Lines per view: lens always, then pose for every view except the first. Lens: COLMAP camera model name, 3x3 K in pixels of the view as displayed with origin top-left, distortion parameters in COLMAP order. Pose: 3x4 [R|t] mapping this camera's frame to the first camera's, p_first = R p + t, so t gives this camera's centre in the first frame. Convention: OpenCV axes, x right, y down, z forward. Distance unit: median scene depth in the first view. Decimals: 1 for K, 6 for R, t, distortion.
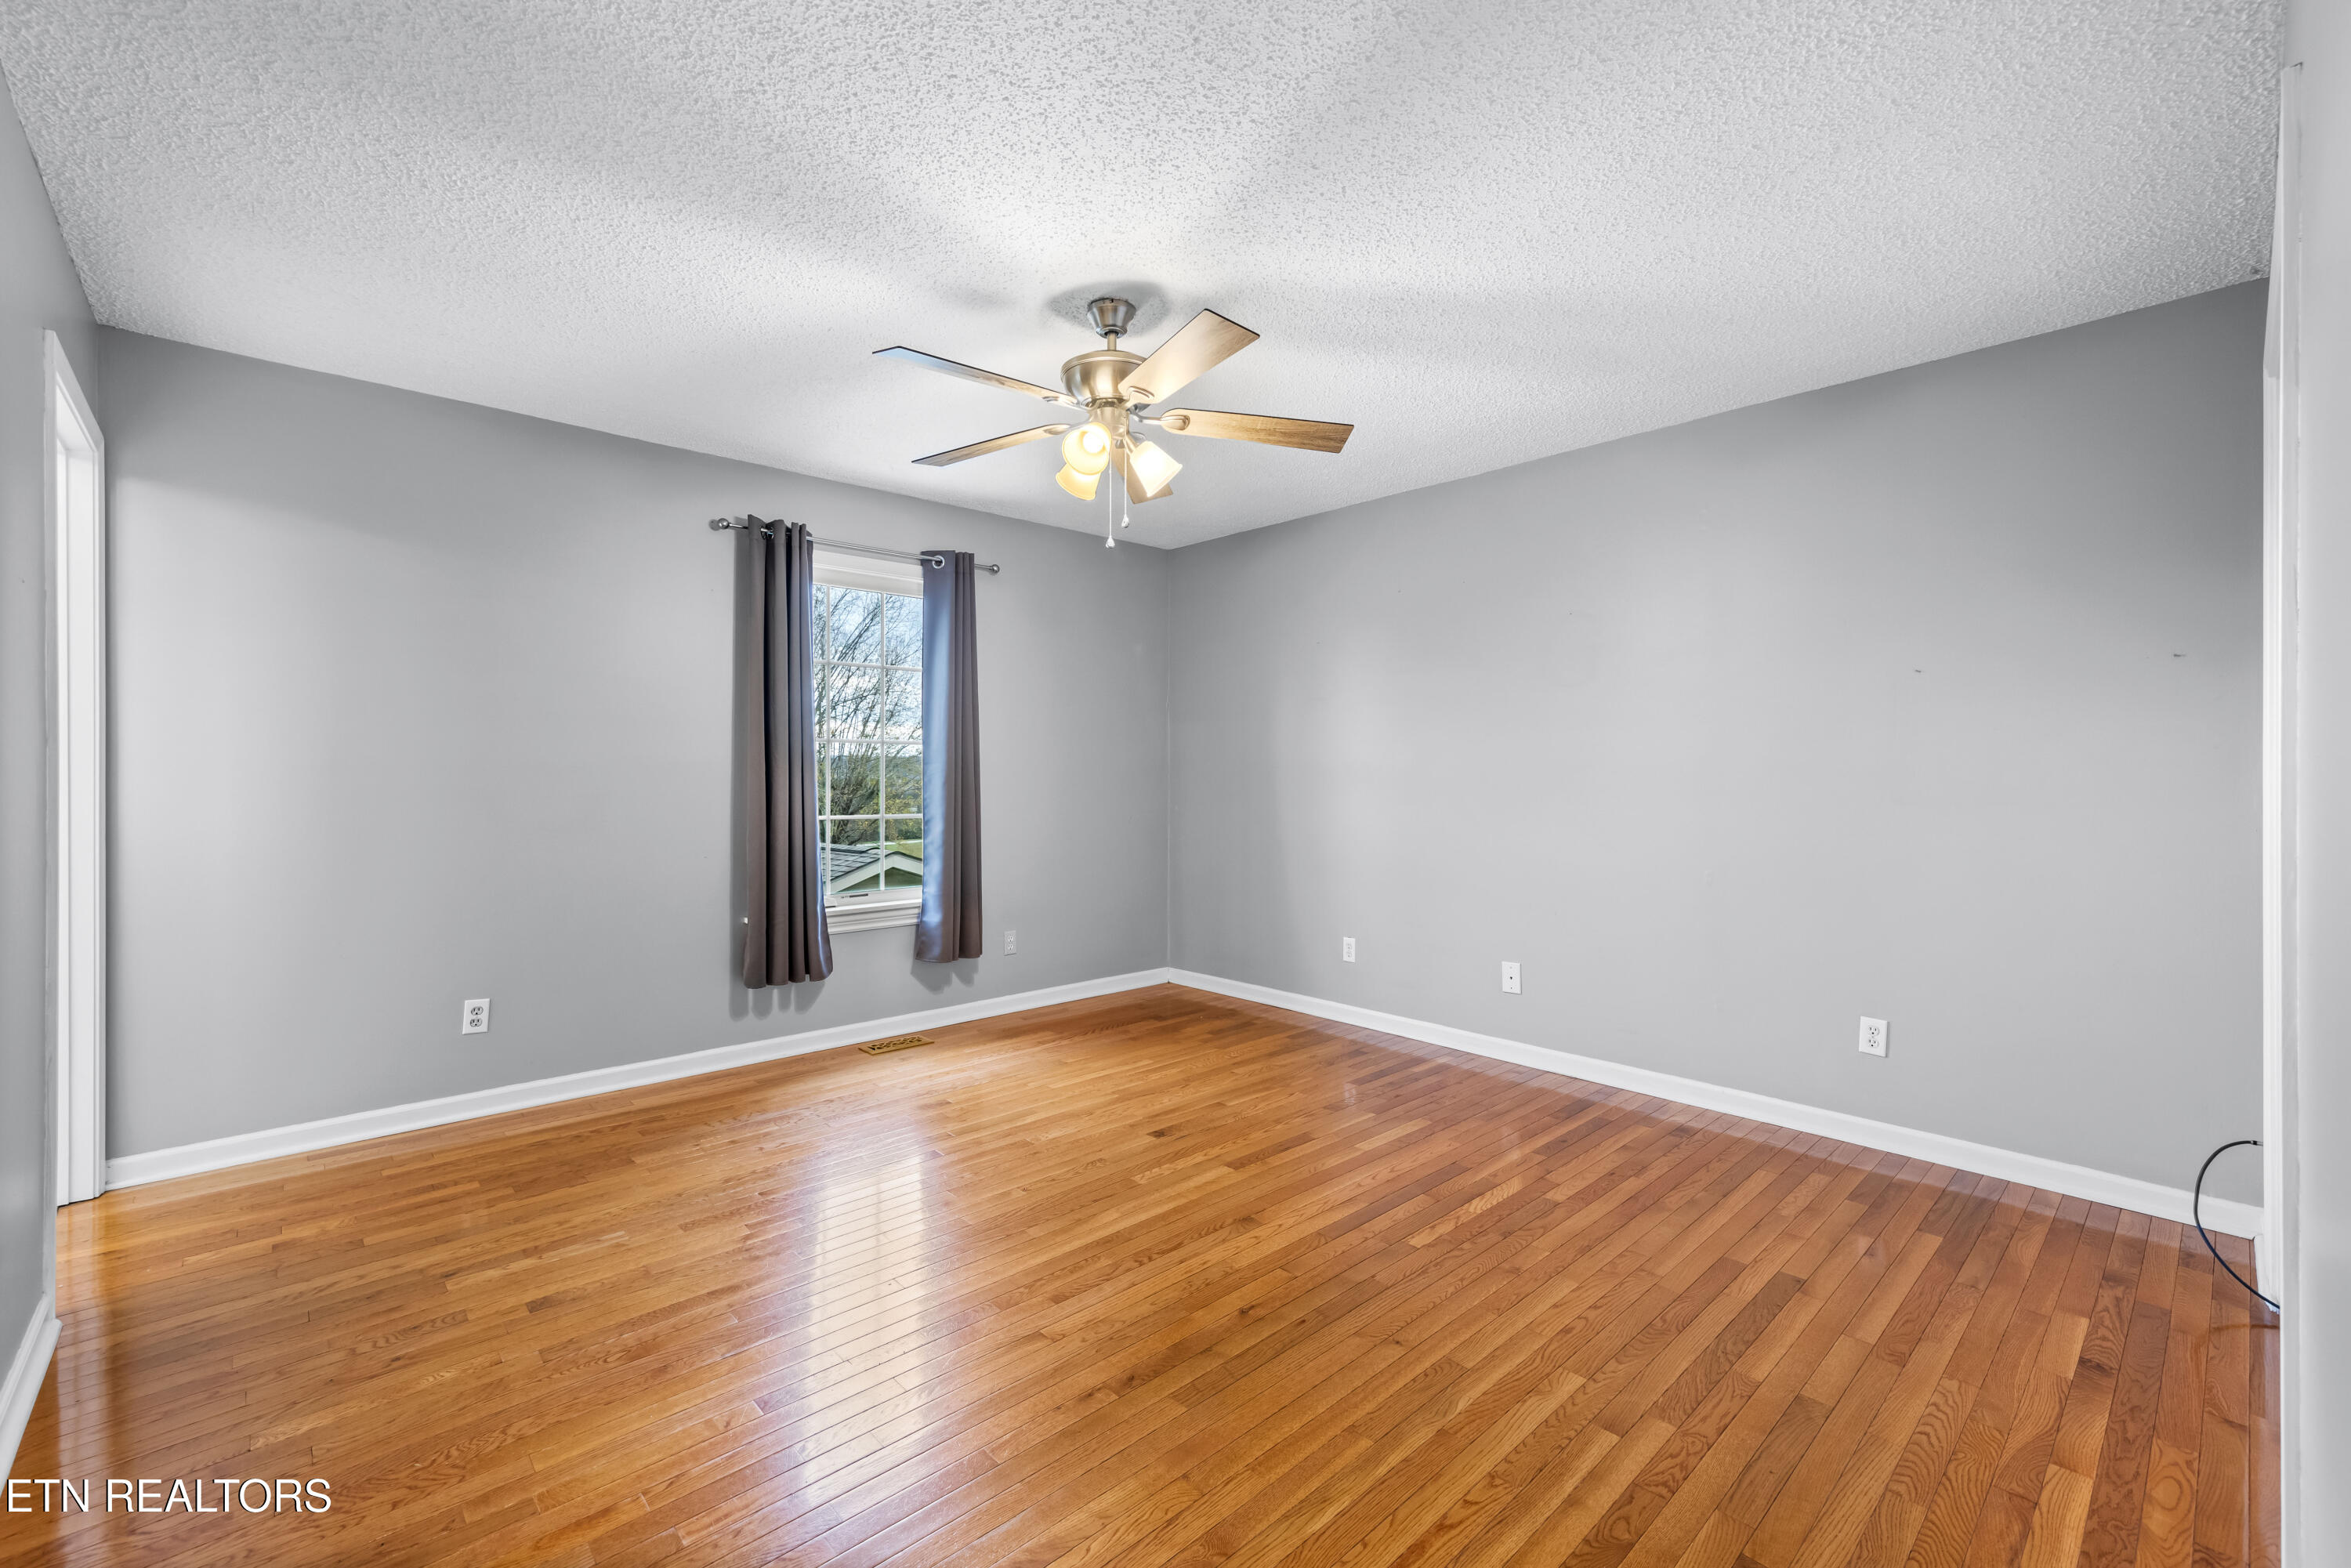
lens RADIAL K [[979.1, 0, 1175.5], [0, 979.1, 784.0], [0, 0, 1]] dist [0.000899, 0.000063]
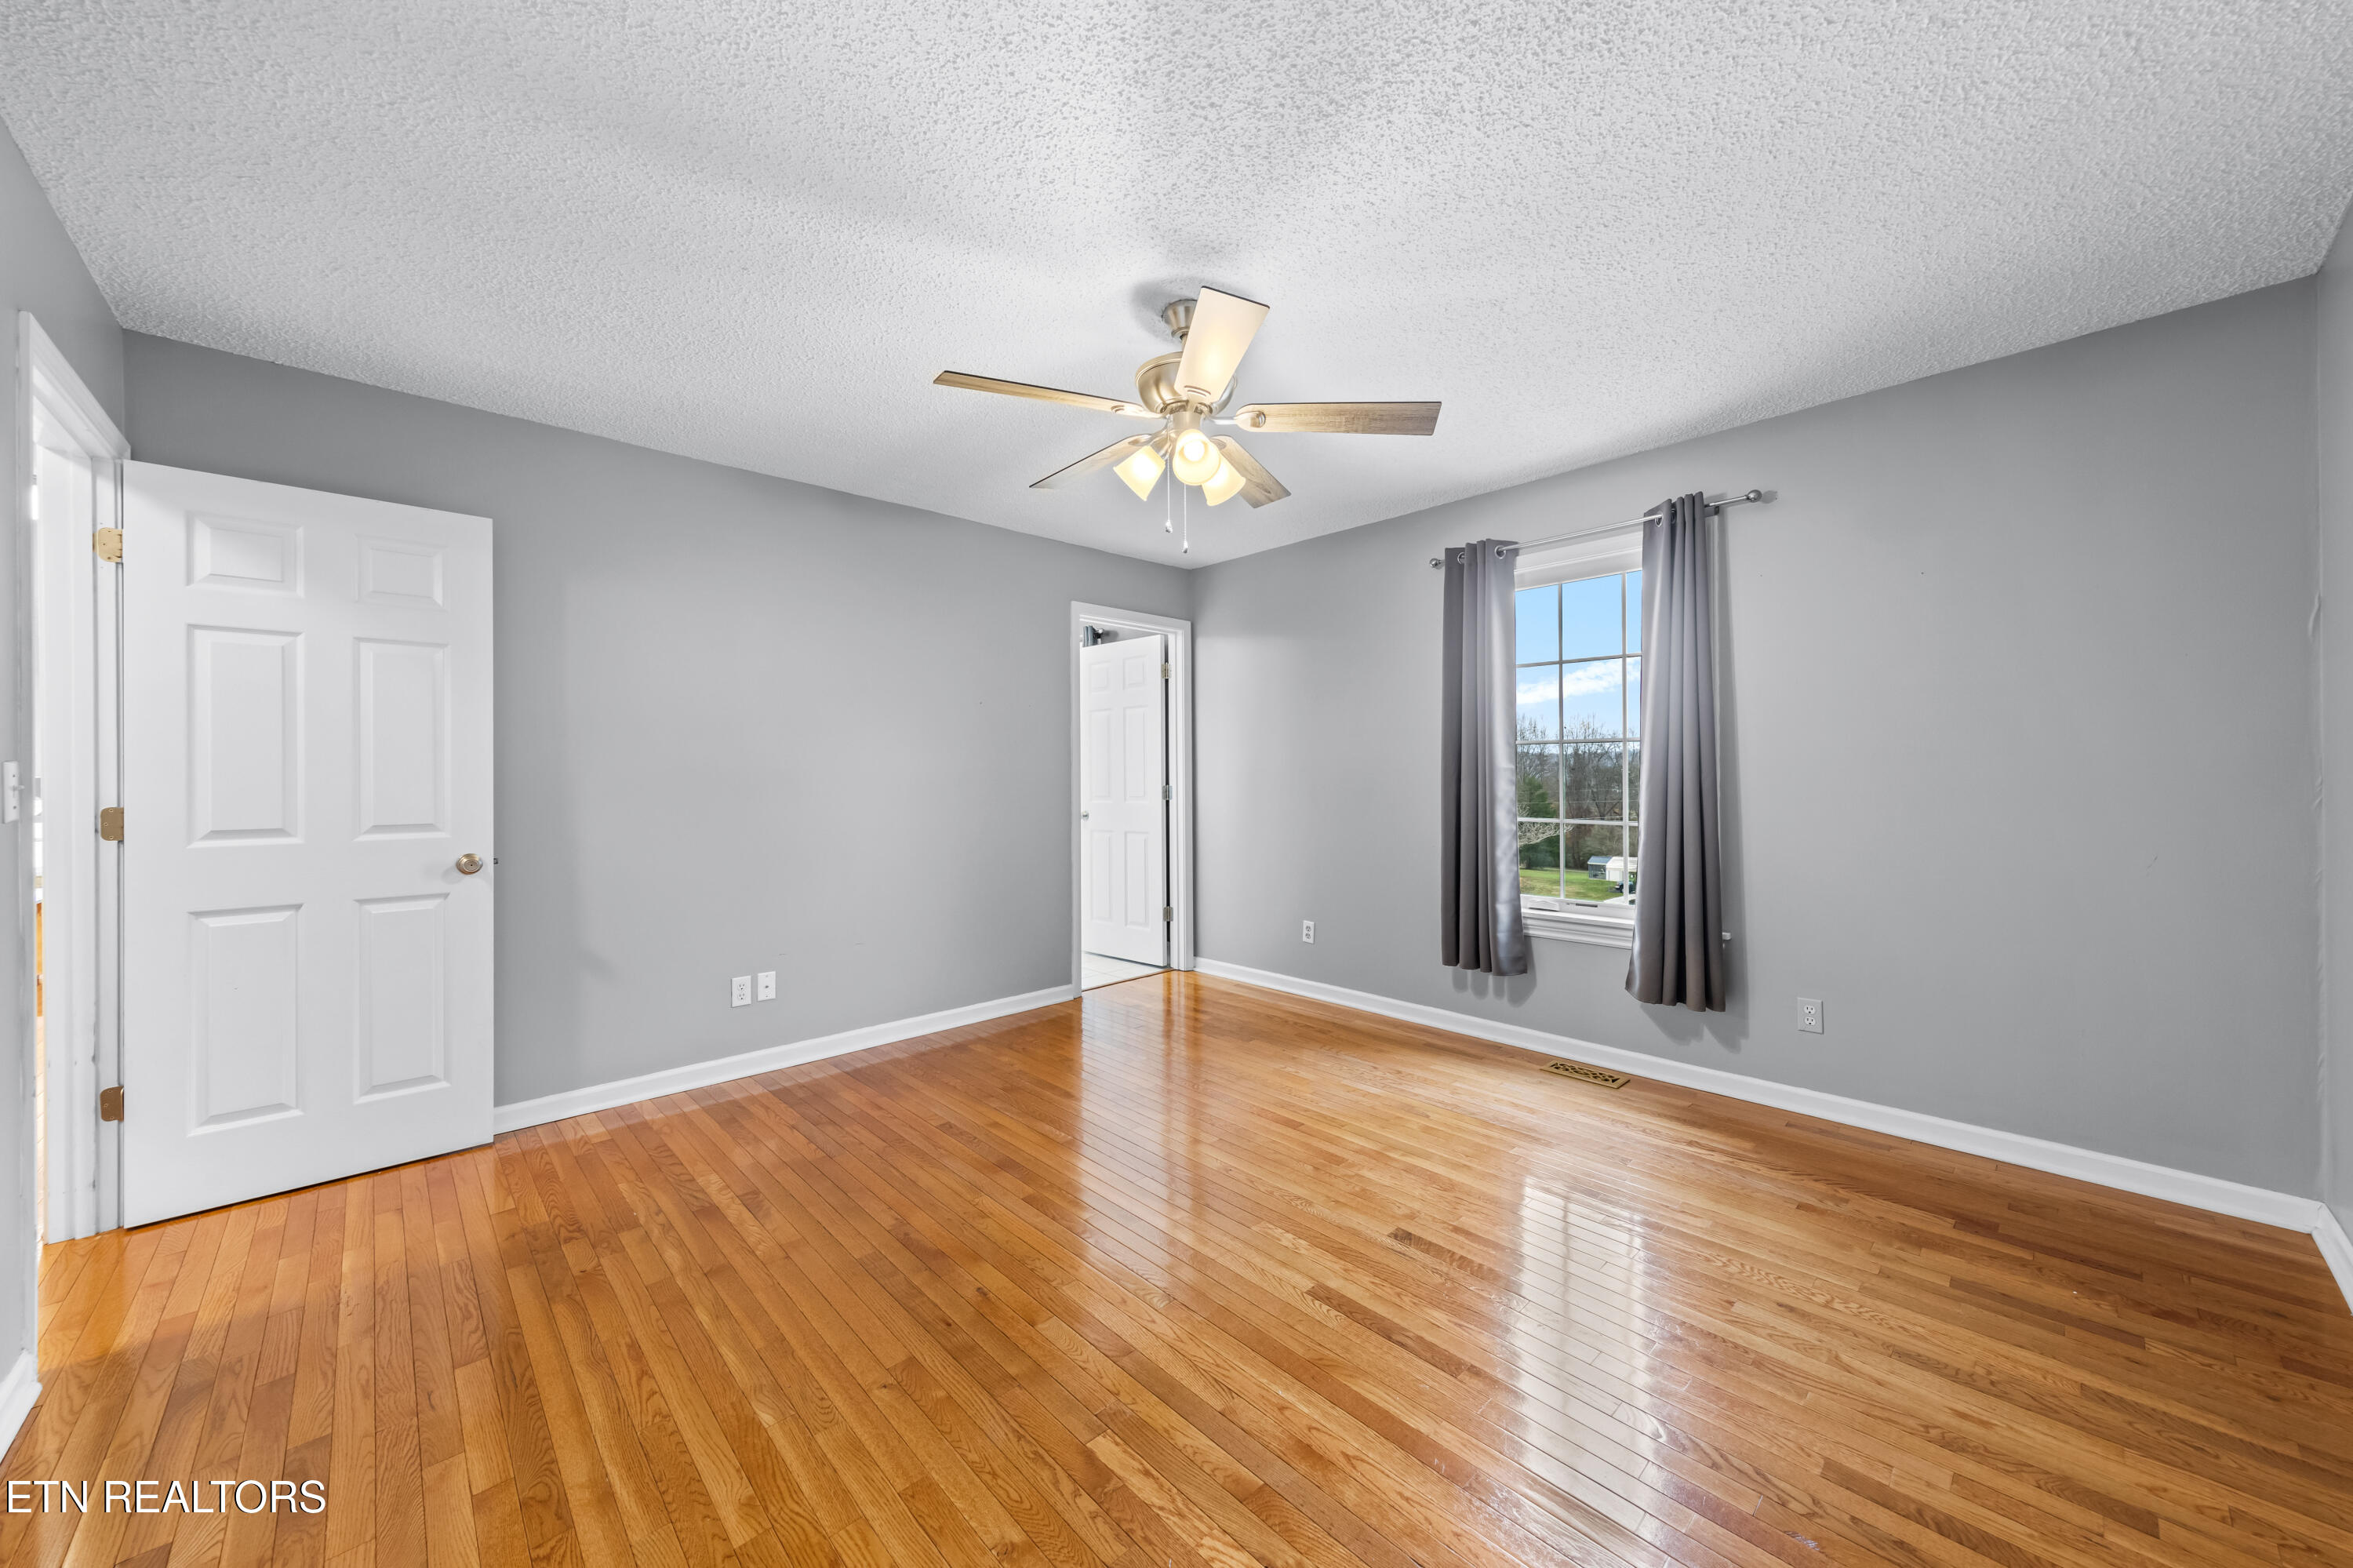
lens RADIAL K [[856.7, 0, 1176.5], [0, 856.7, 784.0], [0, 0, 1]] dist [0.001495, 0.000046]
pose [[0.000617, 0.010933, -0.999940, 0.612975], [-0.005004, 0.999928, 0.010930, -0.011509], [0.999987, 0.004997, 0.000672, 0.748920]]
